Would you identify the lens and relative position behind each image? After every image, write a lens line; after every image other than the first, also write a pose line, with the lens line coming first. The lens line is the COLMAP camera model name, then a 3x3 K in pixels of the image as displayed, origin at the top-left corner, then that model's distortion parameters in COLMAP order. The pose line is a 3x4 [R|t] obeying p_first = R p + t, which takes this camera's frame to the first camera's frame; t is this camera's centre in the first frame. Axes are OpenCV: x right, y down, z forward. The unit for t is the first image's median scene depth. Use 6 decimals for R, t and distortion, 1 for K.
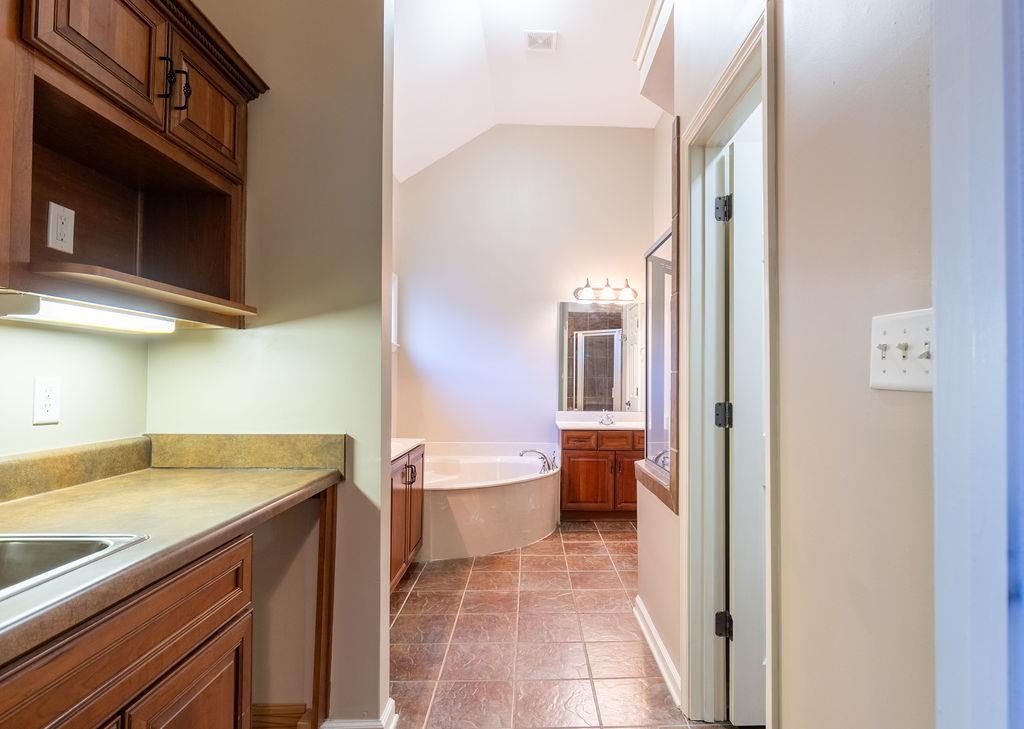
lens RADIAL K [[536.5, 0, 550.2], [0, 536.5, 364.6], [0, 0, 1]] dist [0.000904, 0.000039]
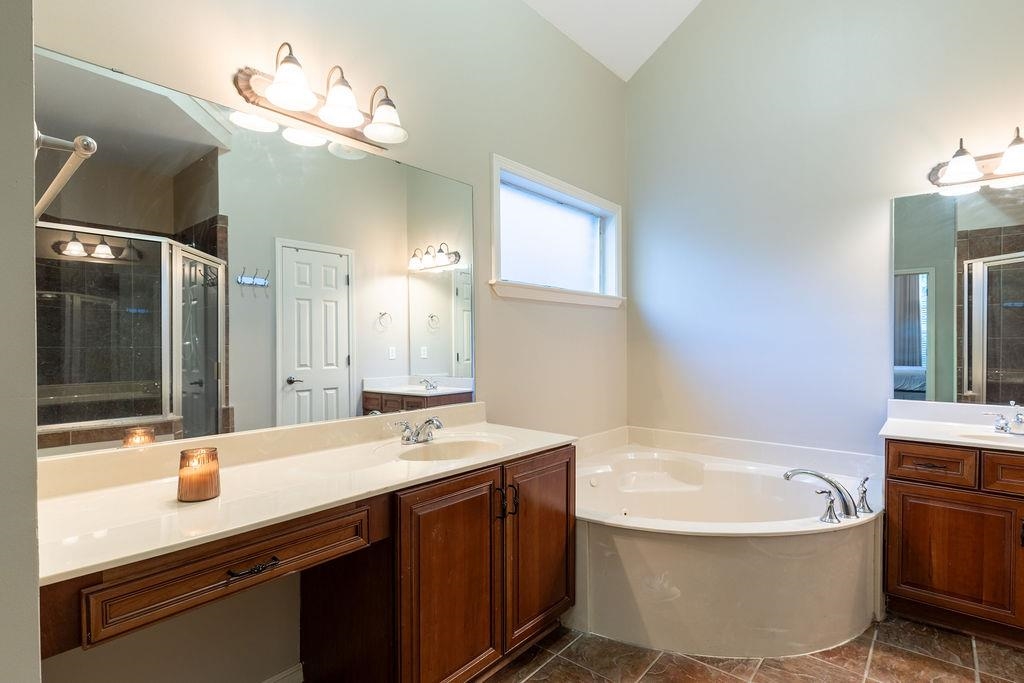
lens RADIAL K [[504.9, 0, 510.9], [0, 504.9, 342.9], [0, 0, 1]] dist [-0.002857, 0.000141]
pose [[0.734095, -0.008071, -0.678999, 0.087423], [0.024857, 0.999579, 0.014993, 0.013358], [0.678592, -0.027884, 0.733986, 0.404431]]
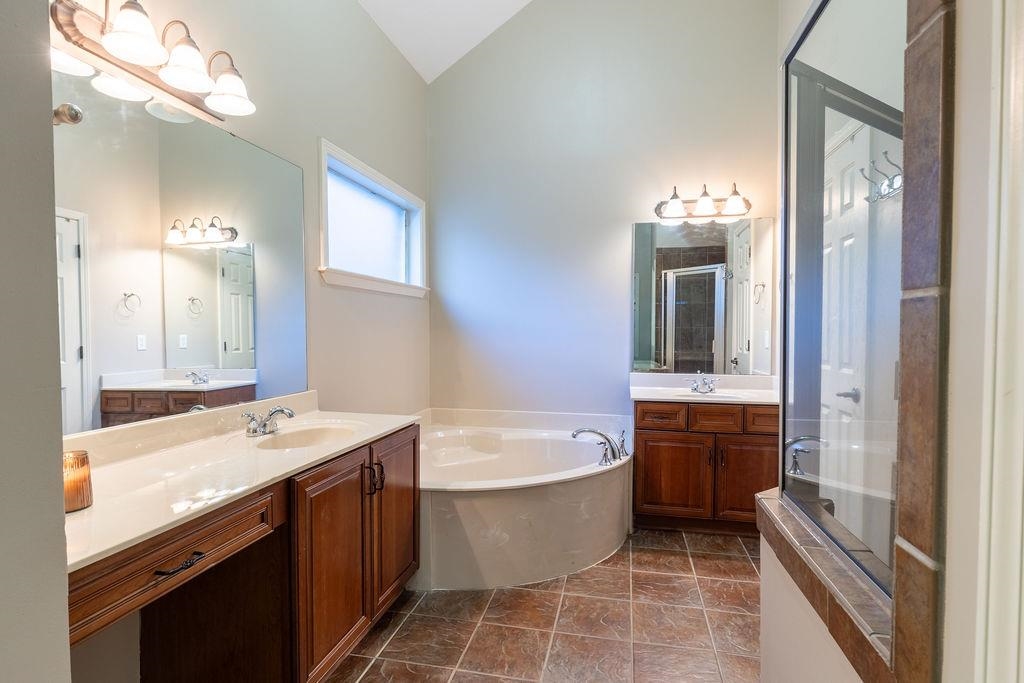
lens RADIAL K [[516.3, 0, 512.0], [0, 516.3, 341.5], [0, 0, 1]] dist [-0.000012, 0.000848]
pose [[0.966782, -0.001827, -0.255595, 0.039402], [0.013872, 0.998876, 0.045332, 0.010465], [0.255225, -0.047372, 0.965721, 0.307662]]
